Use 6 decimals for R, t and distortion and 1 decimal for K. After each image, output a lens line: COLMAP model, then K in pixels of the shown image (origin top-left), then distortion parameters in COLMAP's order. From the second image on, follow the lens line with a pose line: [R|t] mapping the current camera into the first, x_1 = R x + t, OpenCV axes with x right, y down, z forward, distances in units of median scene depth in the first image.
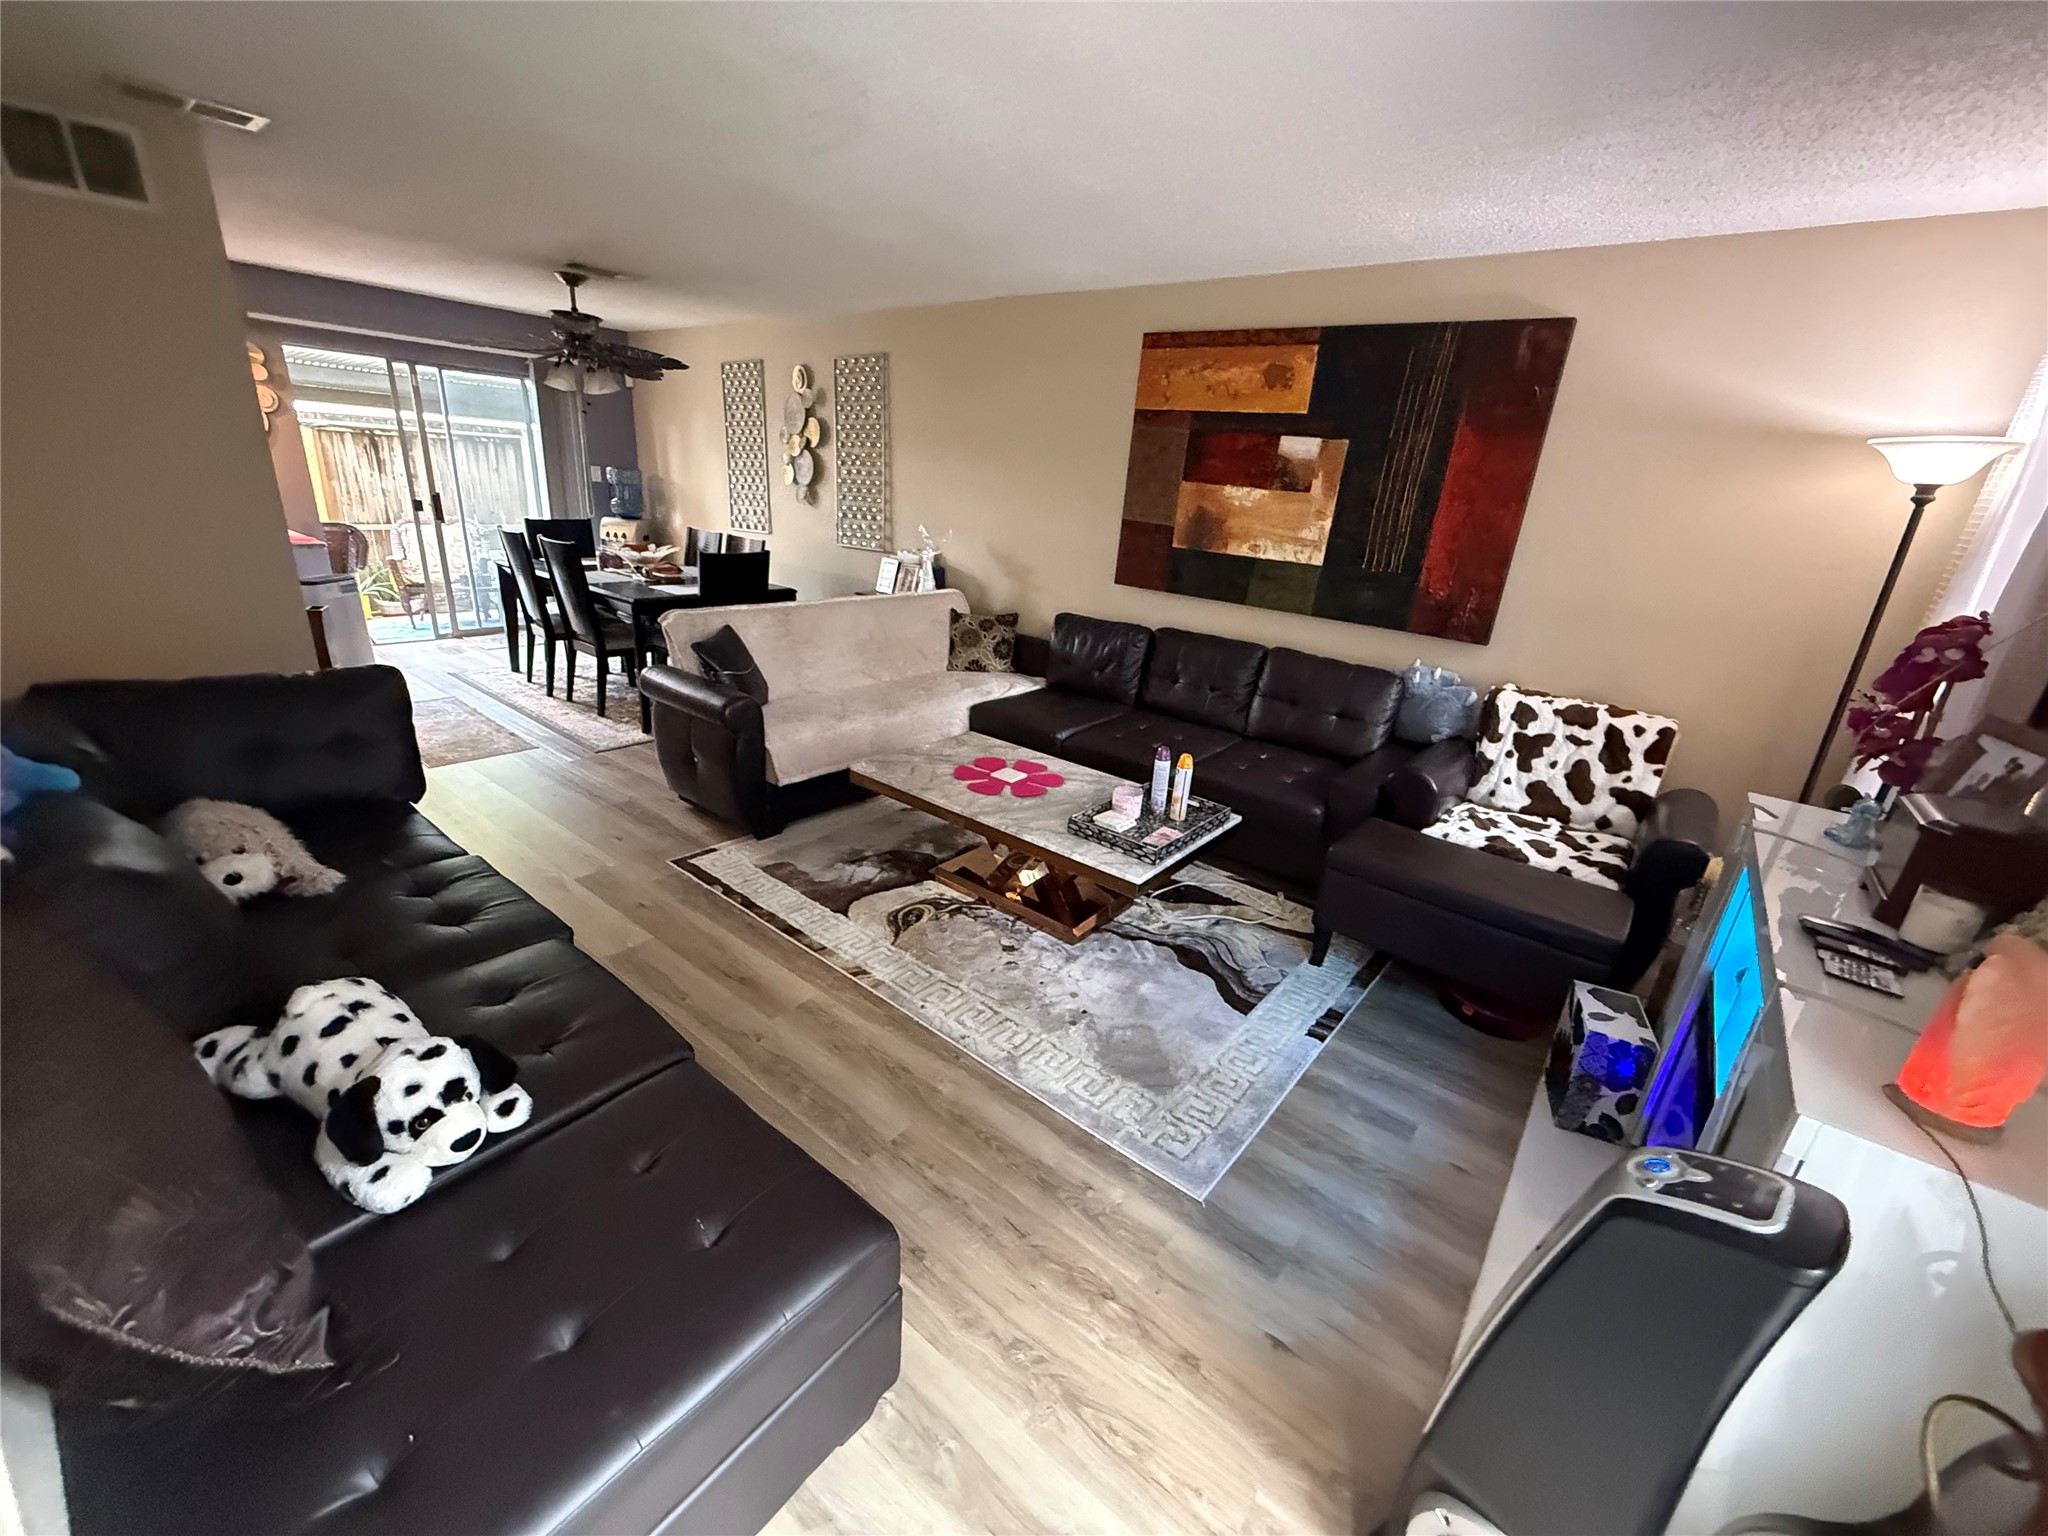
lens RADIAL K [[809.3, 0, 1016.8], [0, 809.3, 766.1], [0, 0, 1]] dist [-0.003287, 0.000130]
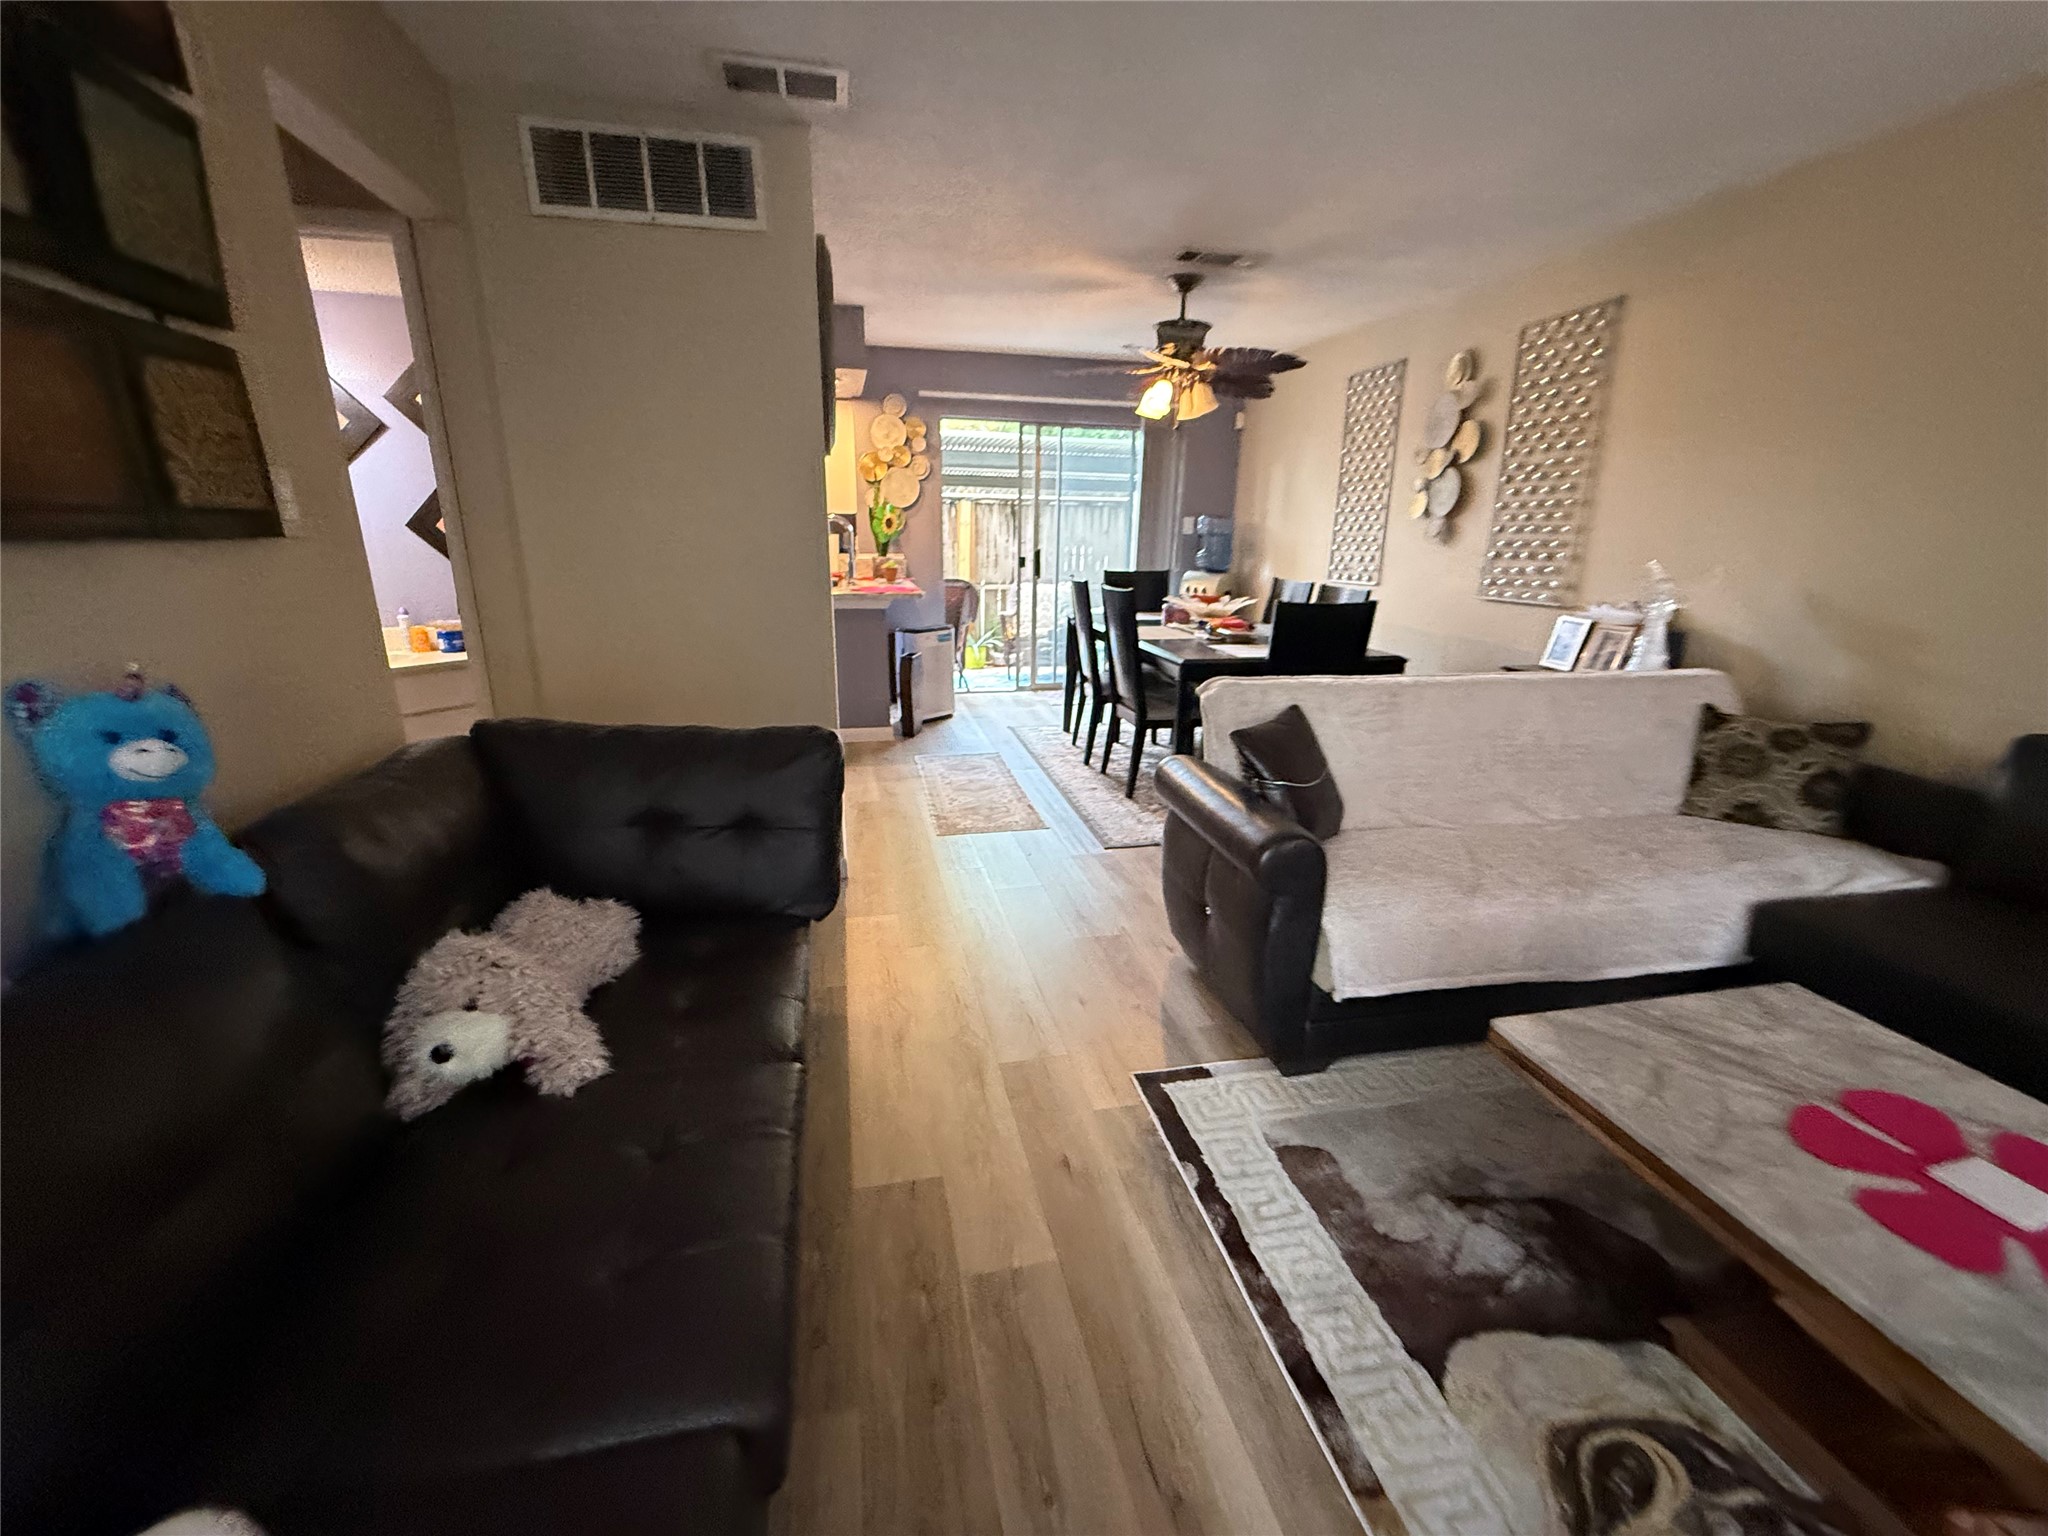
lens RADIAL K [[809.3, 0, 1016.8], [0, 809.3, 766.1], [0, 0, 1]] dist [-0.003287, 0.000130]
pose [[0.773133, 0.127057, -0.621387, -0.094448], [-0.177607, 0.983902, -0.019798, -0.057392], [0.608869, 0.125669, 0.783254, 0.282063]]
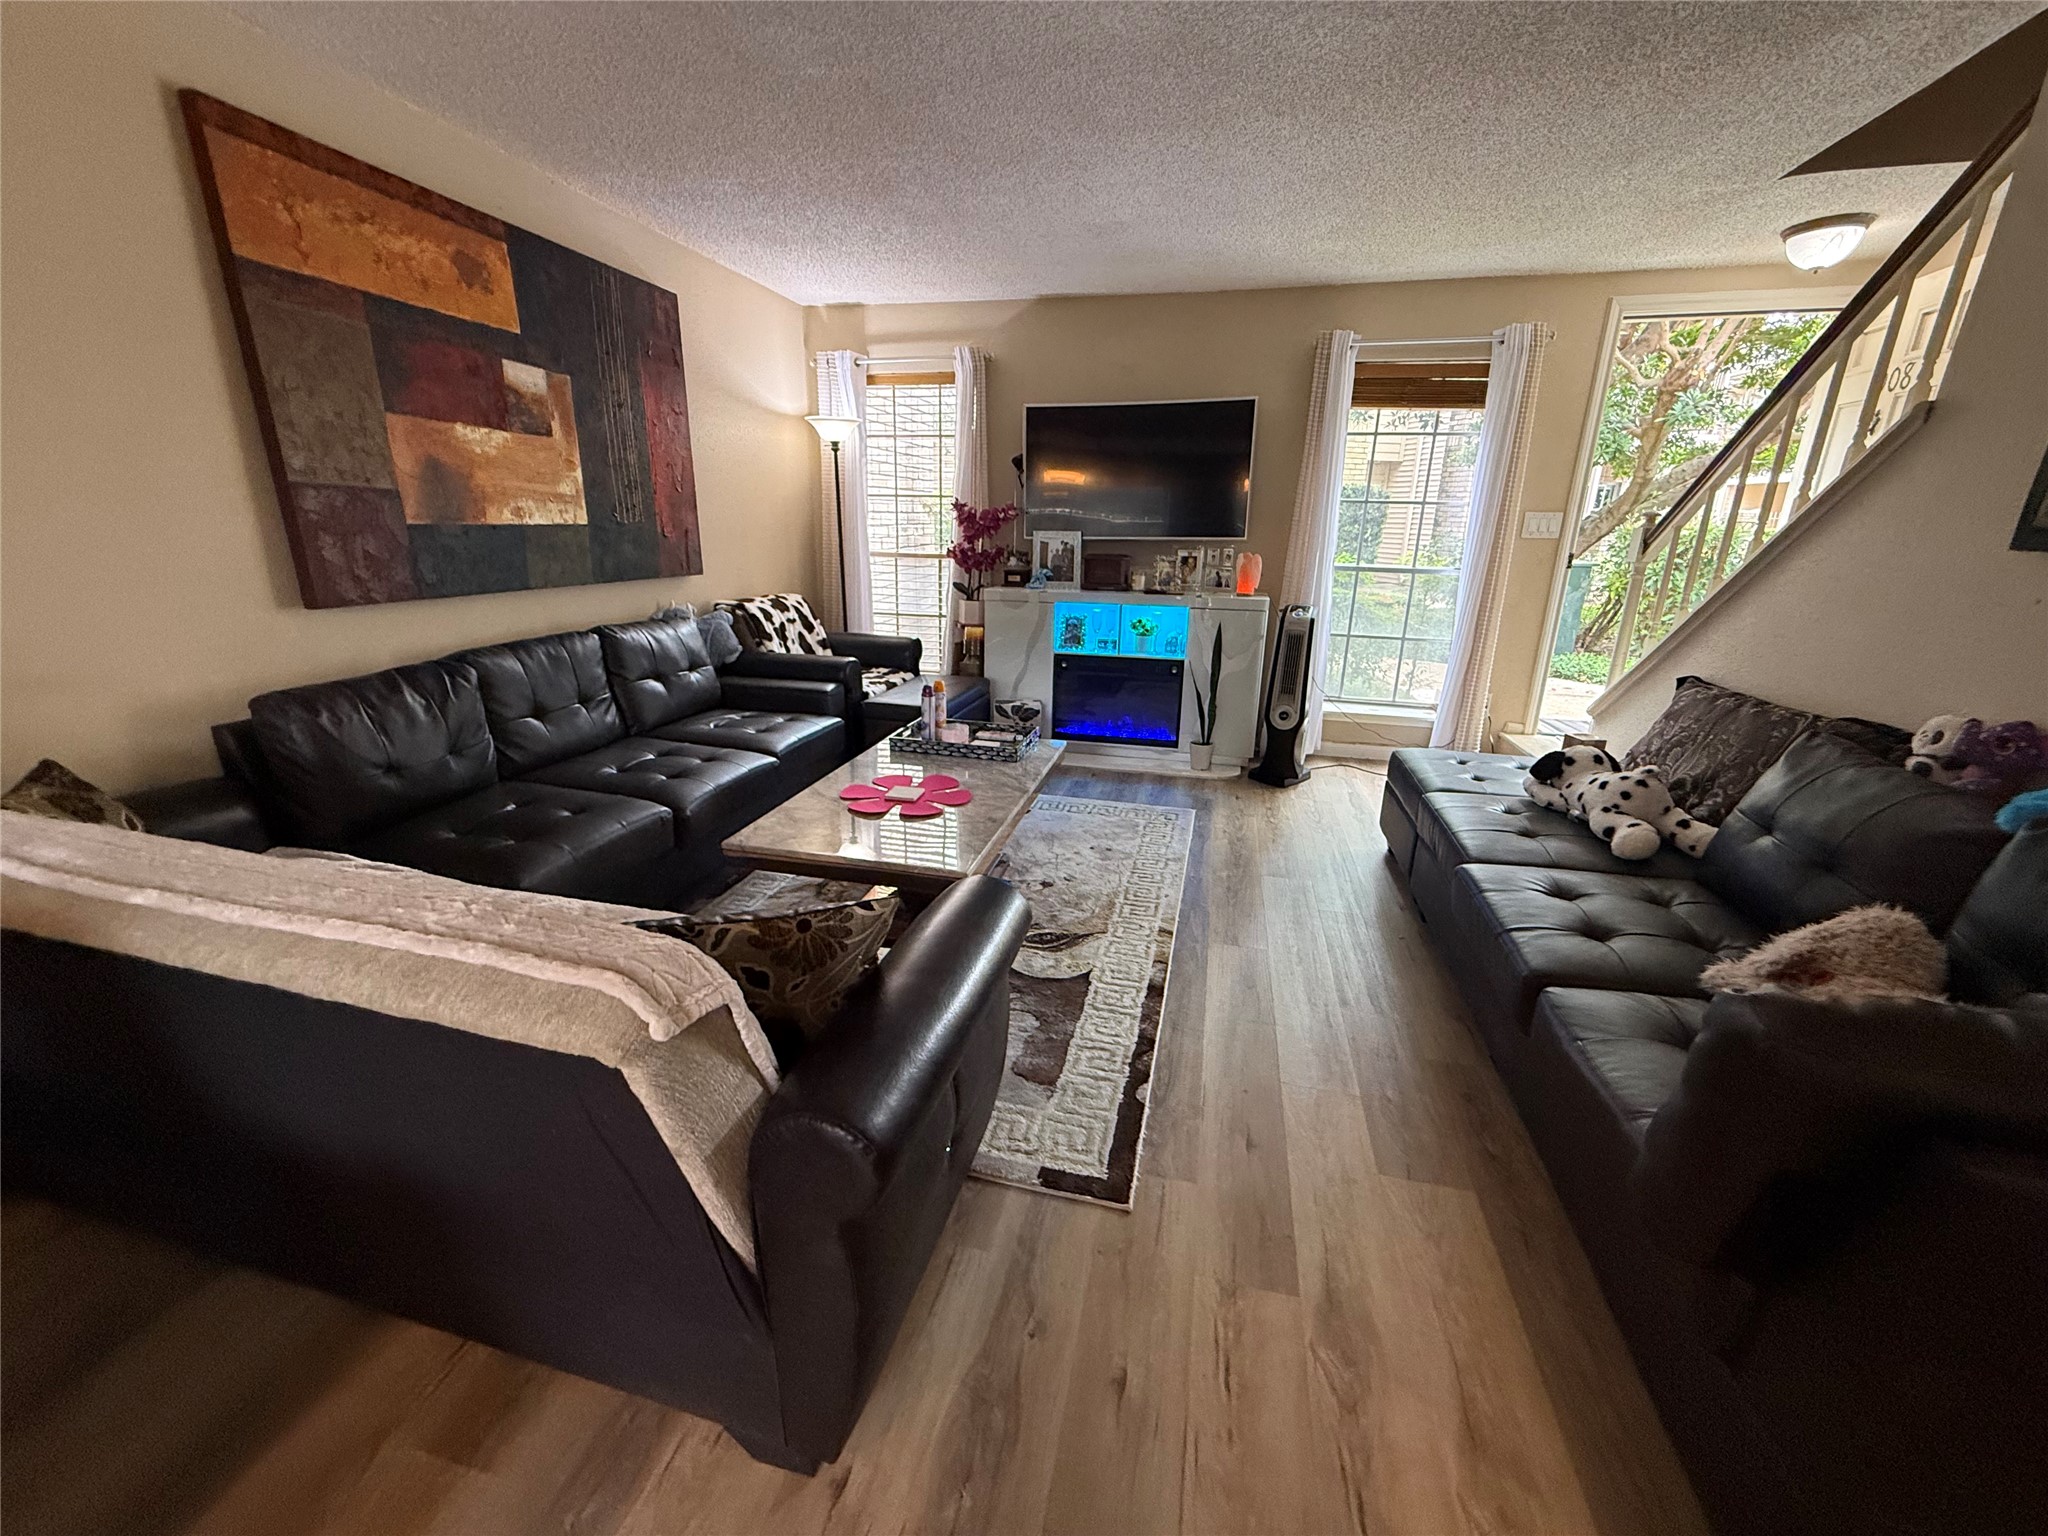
lens RADIAL K [[816.9, 0, 1018.9], [0, 816.9, 771.1], [0, 0, 1]] dist [-0.002252, 0.000257]
pose [[-0.416778, -0.341478, 0.842430, -0.482594], [0.267747, 0.839526, 0.472765, -0.237965], [-0.868681, 0.422597, -0.258467, 0.707216]]
